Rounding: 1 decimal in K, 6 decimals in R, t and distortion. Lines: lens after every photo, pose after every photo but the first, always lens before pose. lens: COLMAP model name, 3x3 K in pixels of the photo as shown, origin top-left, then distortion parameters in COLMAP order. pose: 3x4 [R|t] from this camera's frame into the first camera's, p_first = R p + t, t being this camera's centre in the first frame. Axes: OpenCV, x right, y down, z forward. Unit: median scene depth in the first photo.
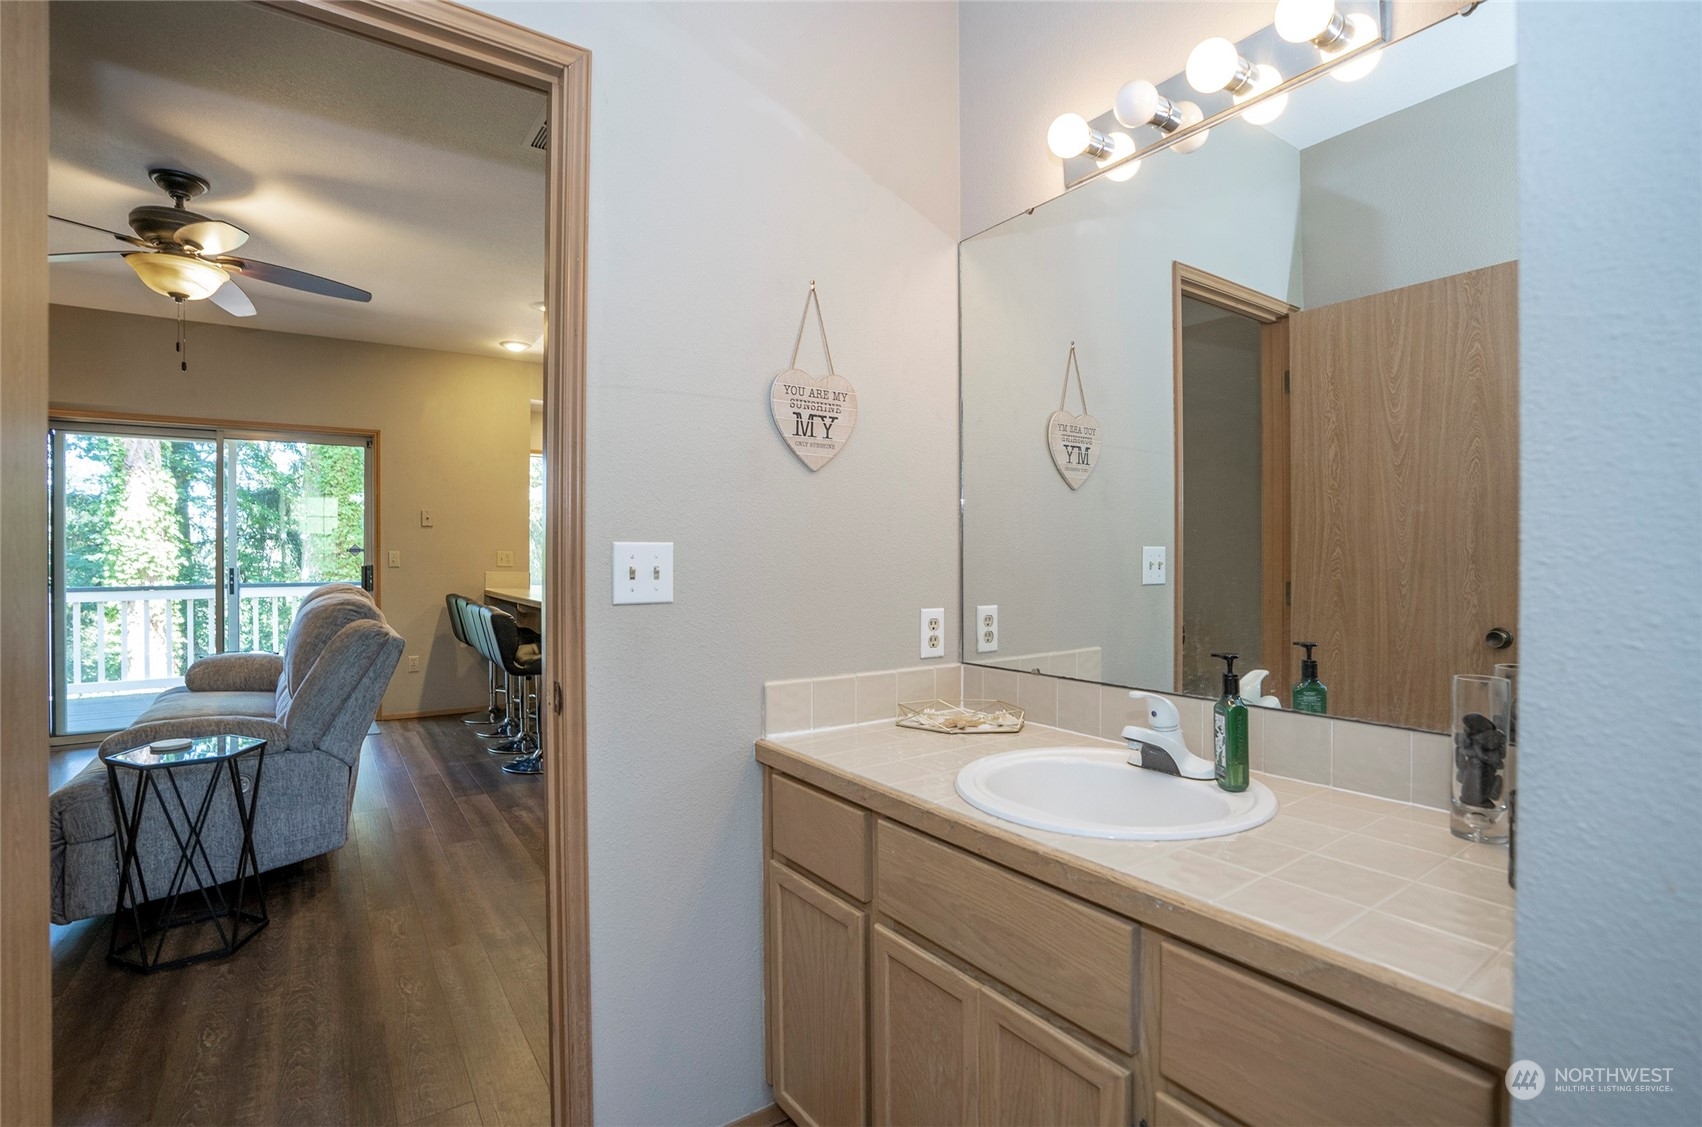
lens RADIAL K [[805.0, 0, 854.8], [0, 805.0, 549.2], [0, 0, 1]] dist [-0.038806, 0.000198]
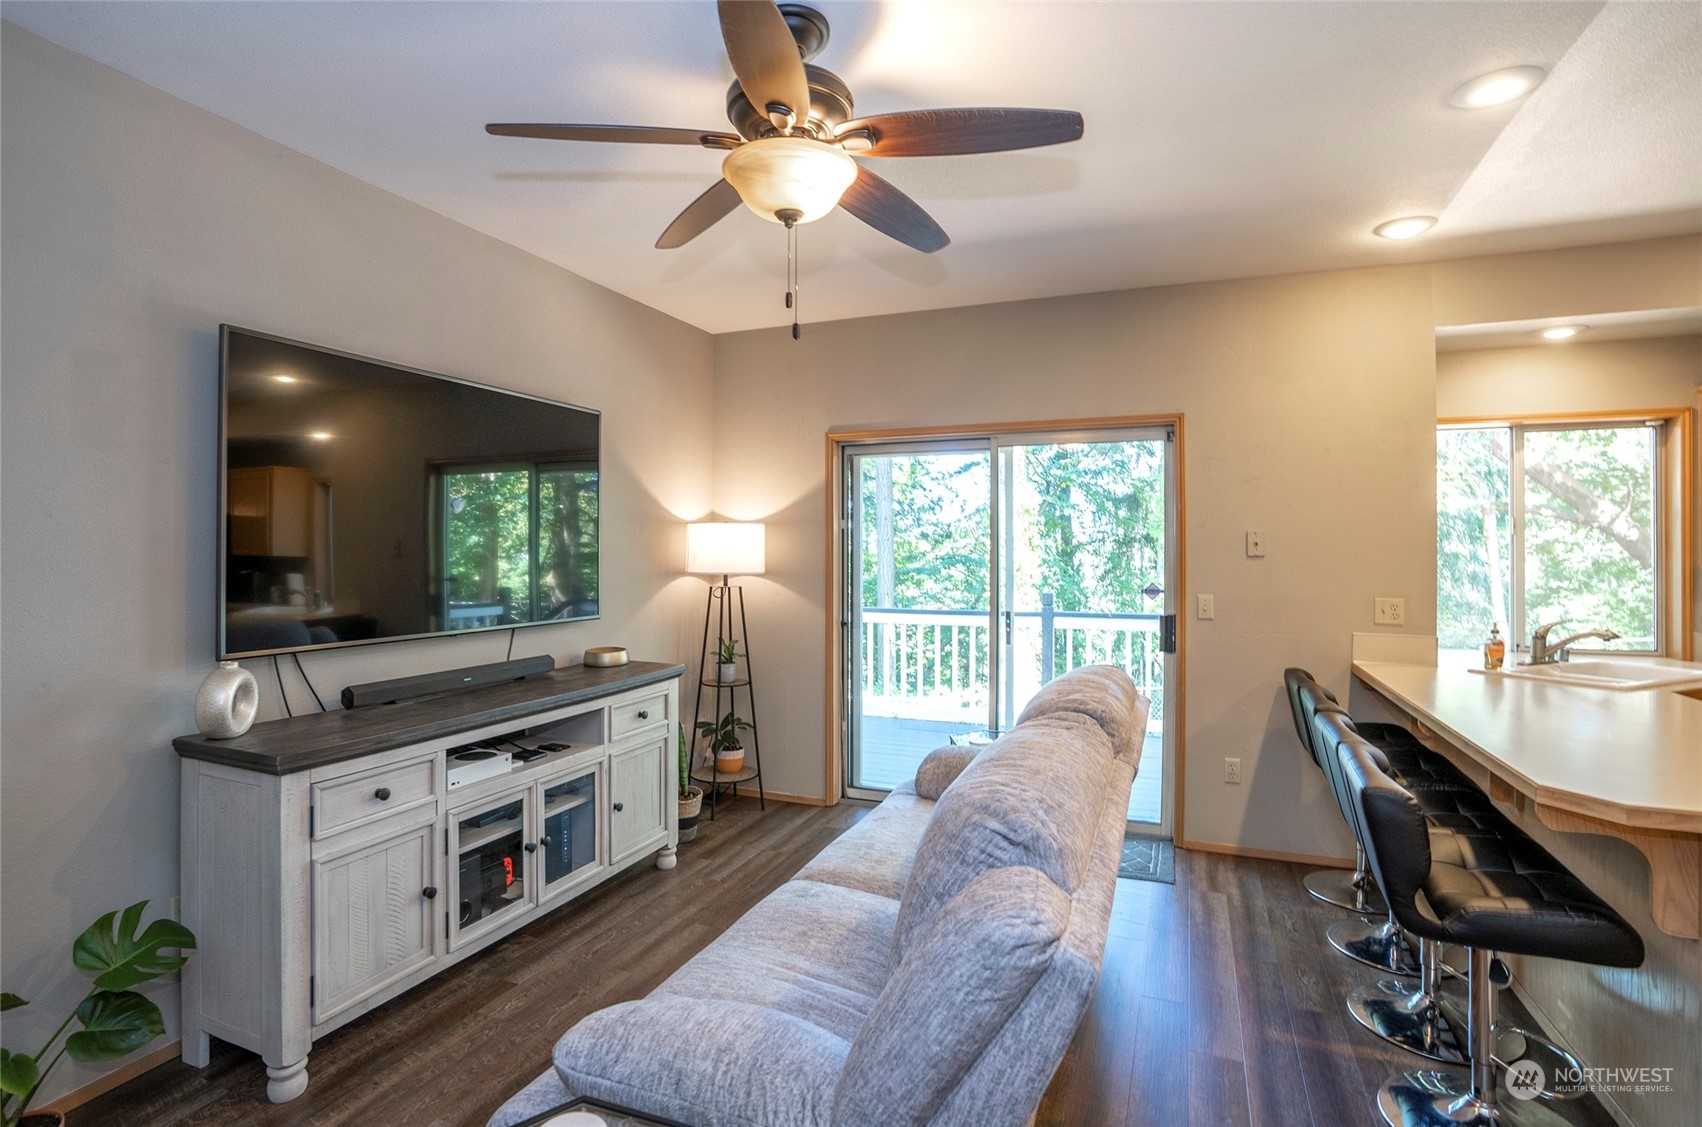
lens RADIAL K [[805.0, 0, 854.8], [0, 805.0, 549.2], [0, 0, 1]] dist [-0.038806, 0.000198]
pose [[0.541556, 0.006787, -0.840637, -0.184361], [0.001808, 0.999956, 0.009238, -0.042357], [0.840662, -0.006523, 0.541520, 0.404223]]
